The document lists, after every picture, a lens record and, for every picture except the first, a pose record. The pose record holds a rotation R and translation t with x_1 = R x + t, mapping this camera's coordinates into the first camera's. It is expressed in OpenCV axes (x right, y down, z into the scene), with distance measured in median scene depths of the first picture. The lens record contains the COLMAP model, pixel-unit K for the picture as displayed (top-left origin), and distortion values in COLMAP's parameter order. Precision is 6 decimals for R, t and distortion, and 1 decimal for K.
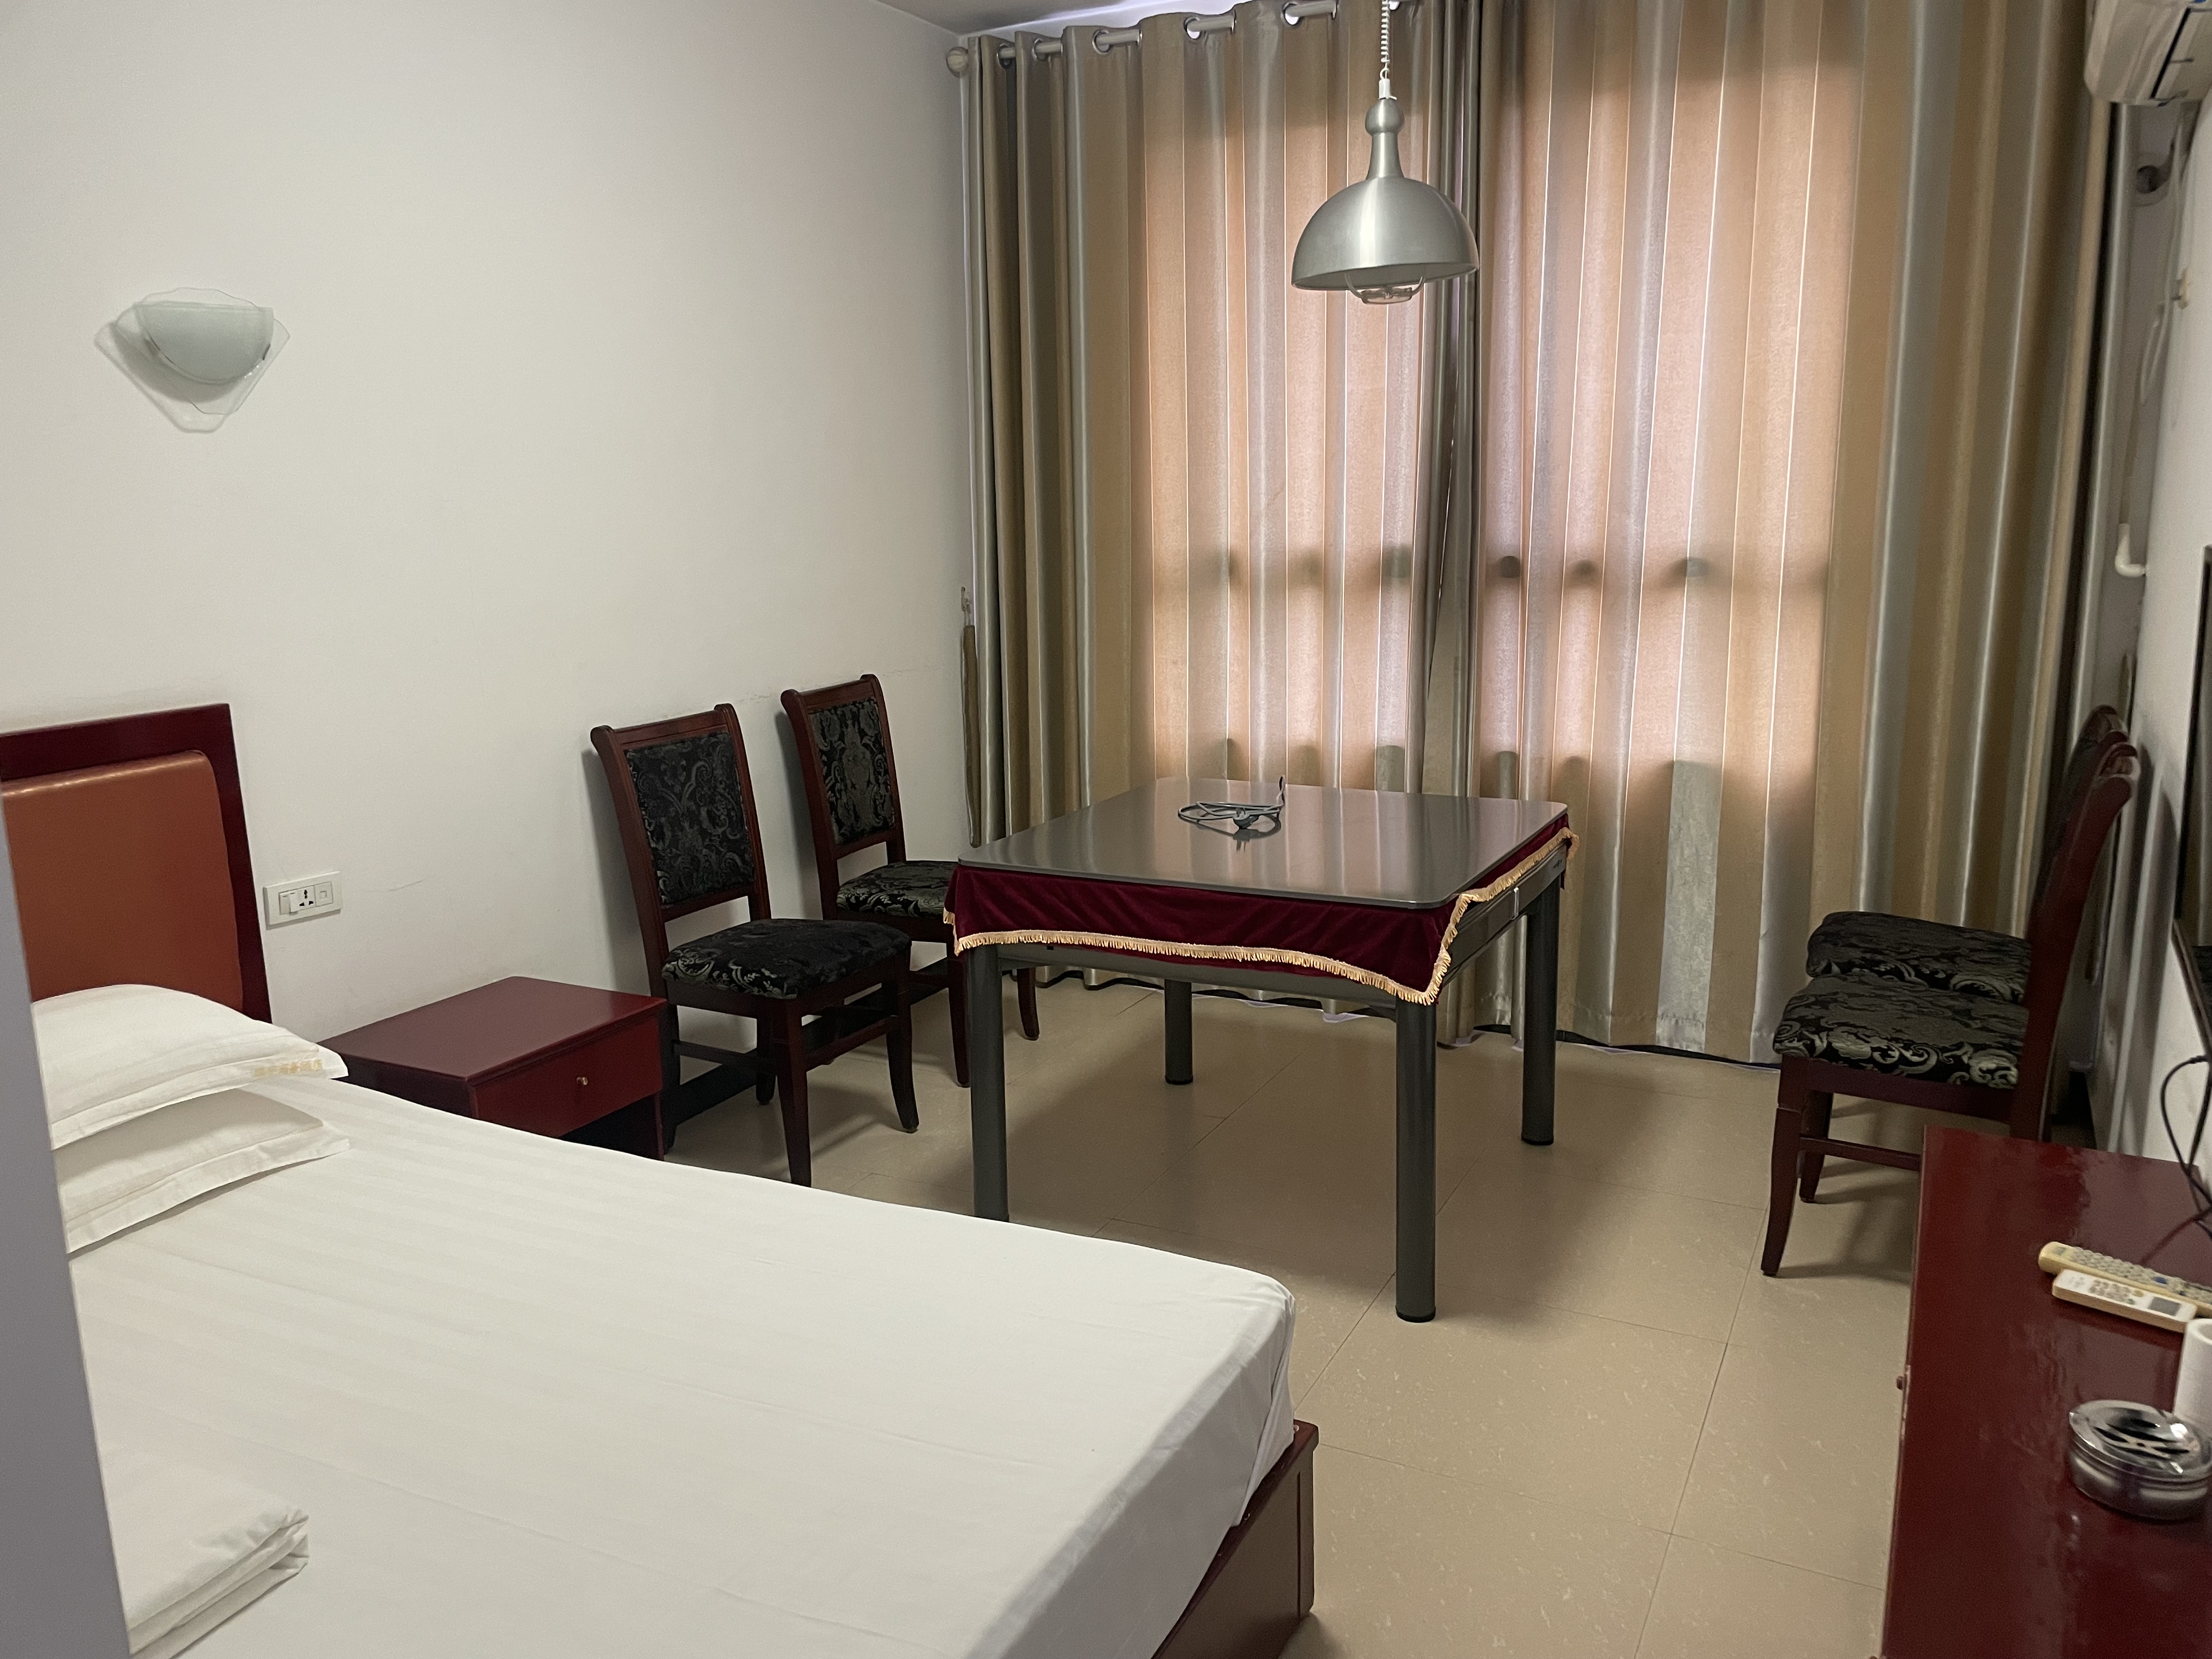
lens RADIAL K [[1704.2, 0, 1106.0], [0, 1704.2, 829.5], [0, 0, 1]] dist [-0.001536, -0.002121]
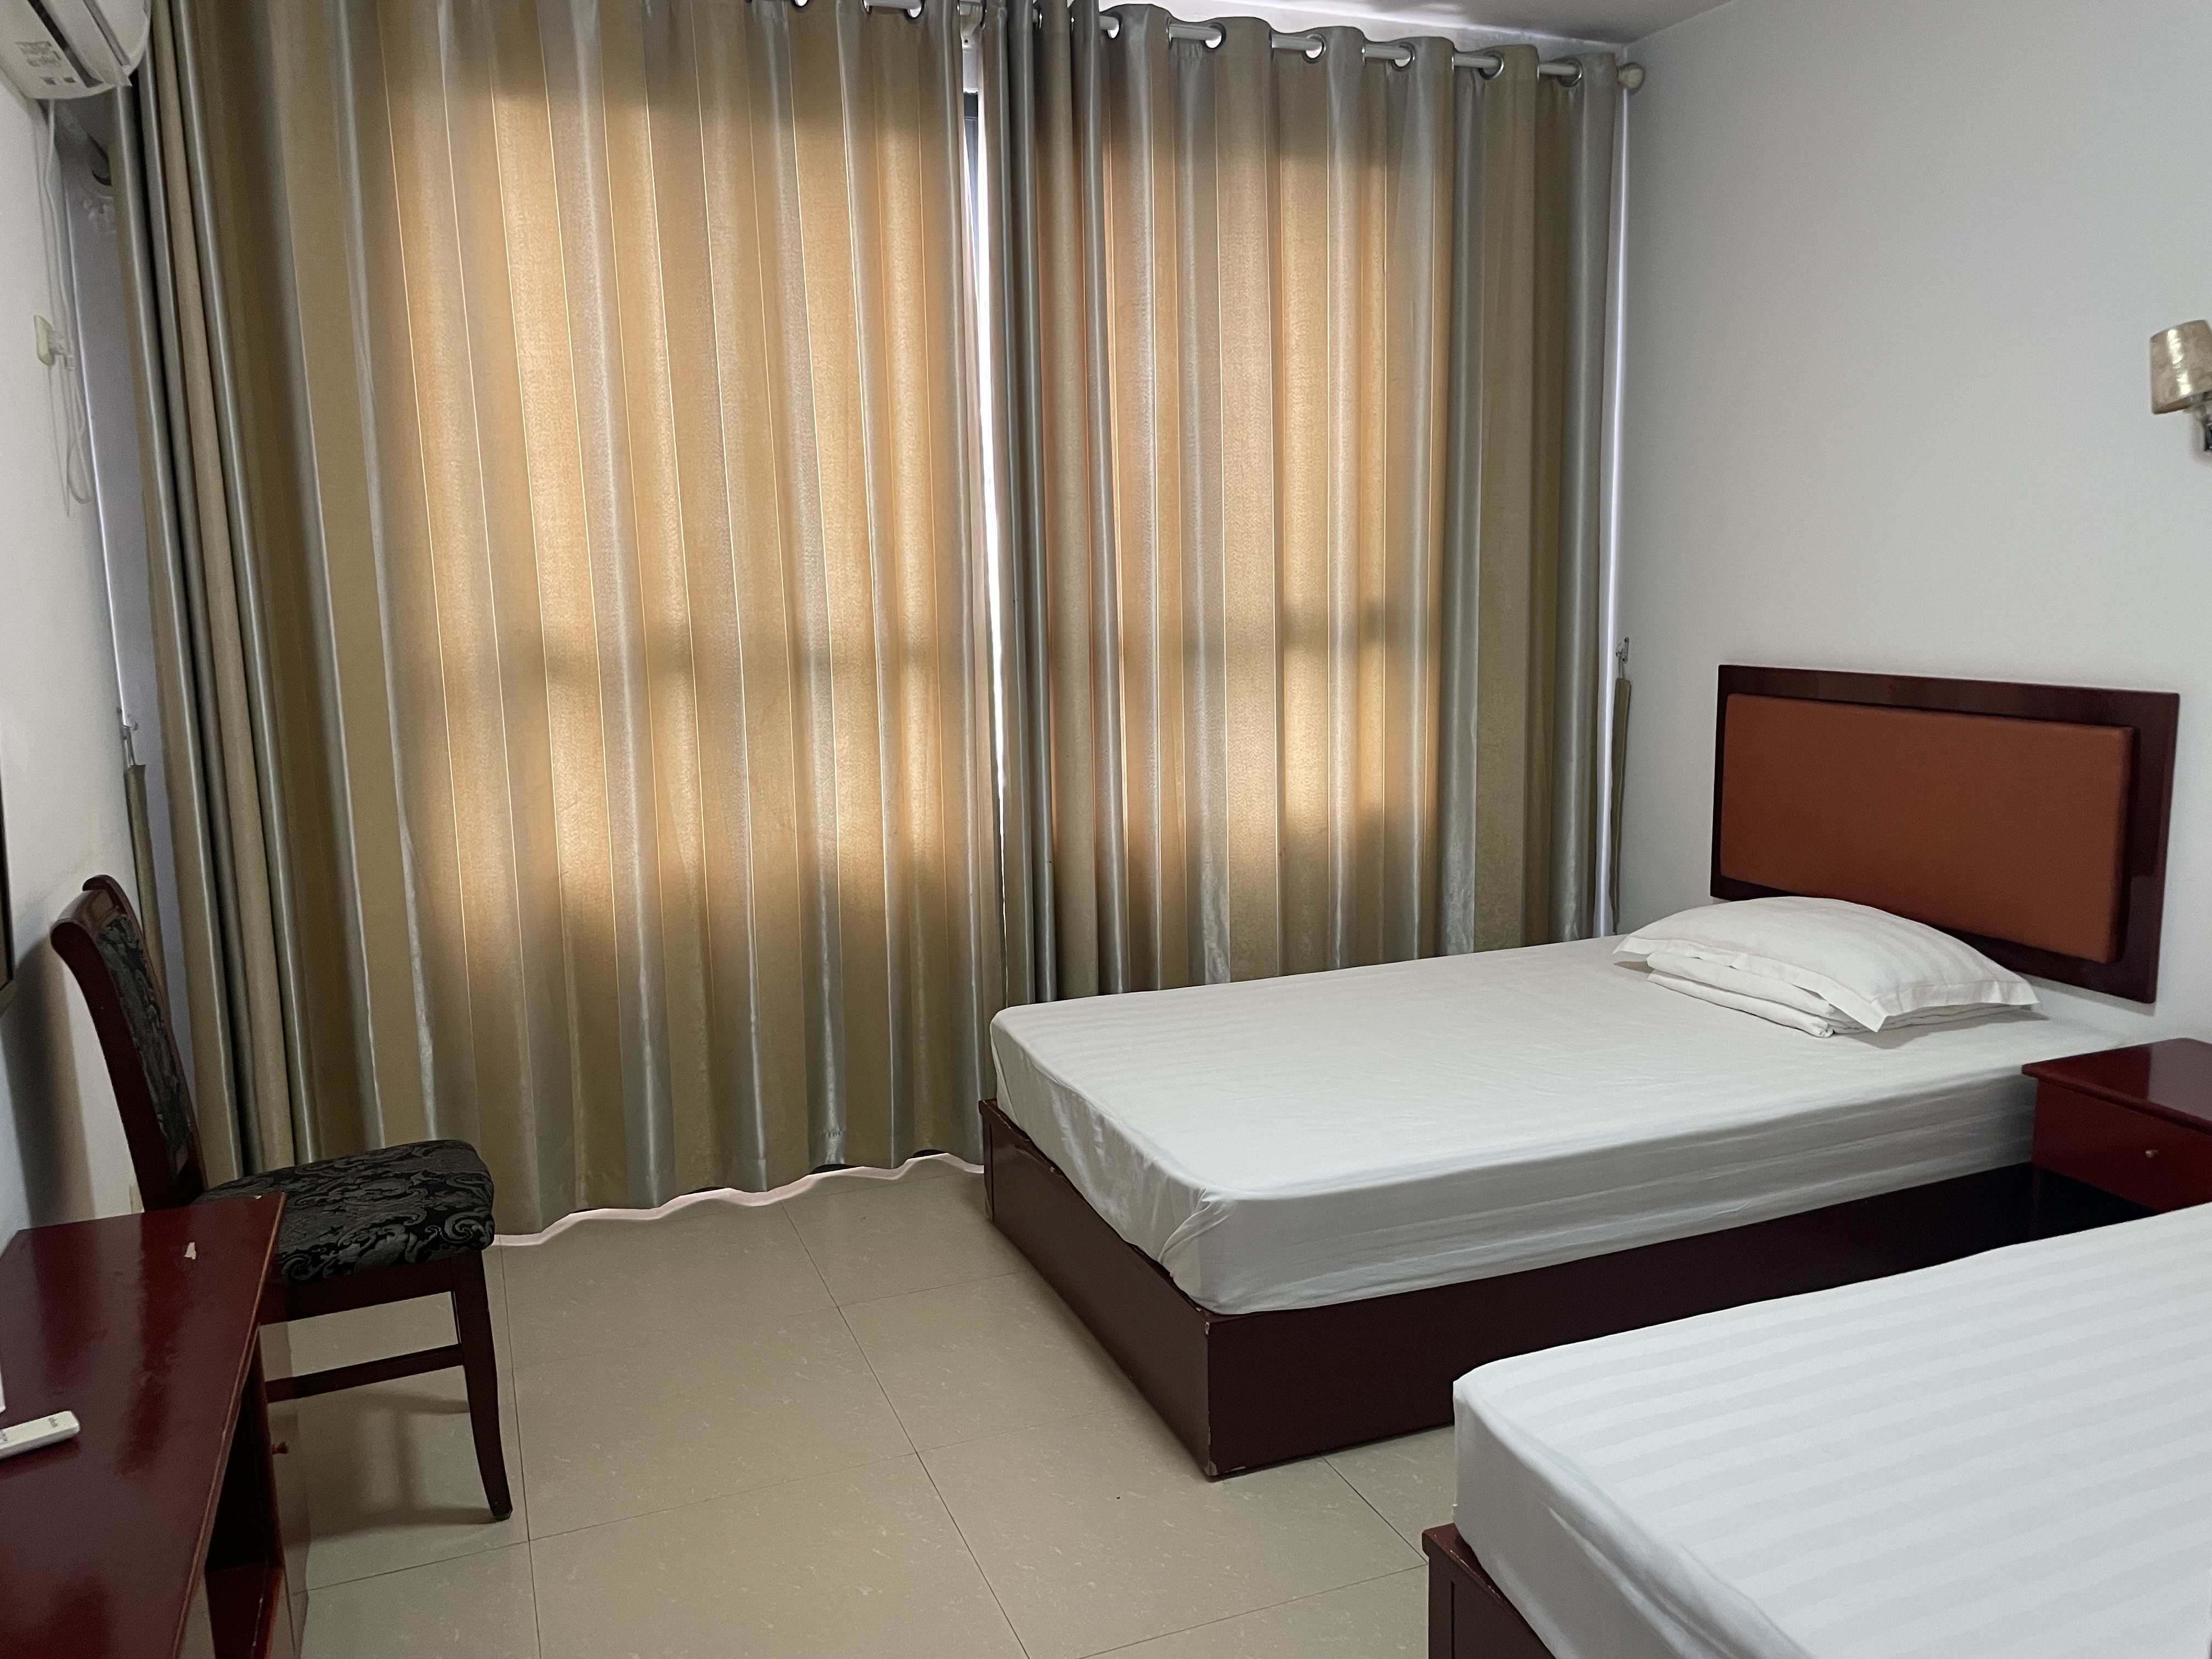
lens RADIAL K [[1704.2, 0, 1106.0], [0, 1704.2, 829.5], [0, 0, 1]] dist [-0.001536, -0.002121]
pose [[0.668802, -0.122498, 0.733279, -0.490957], [0.158001, 0.987220, 0.020812, -0.065365], [-0.726457, 0.101940, 0.679609, 0.354343]]
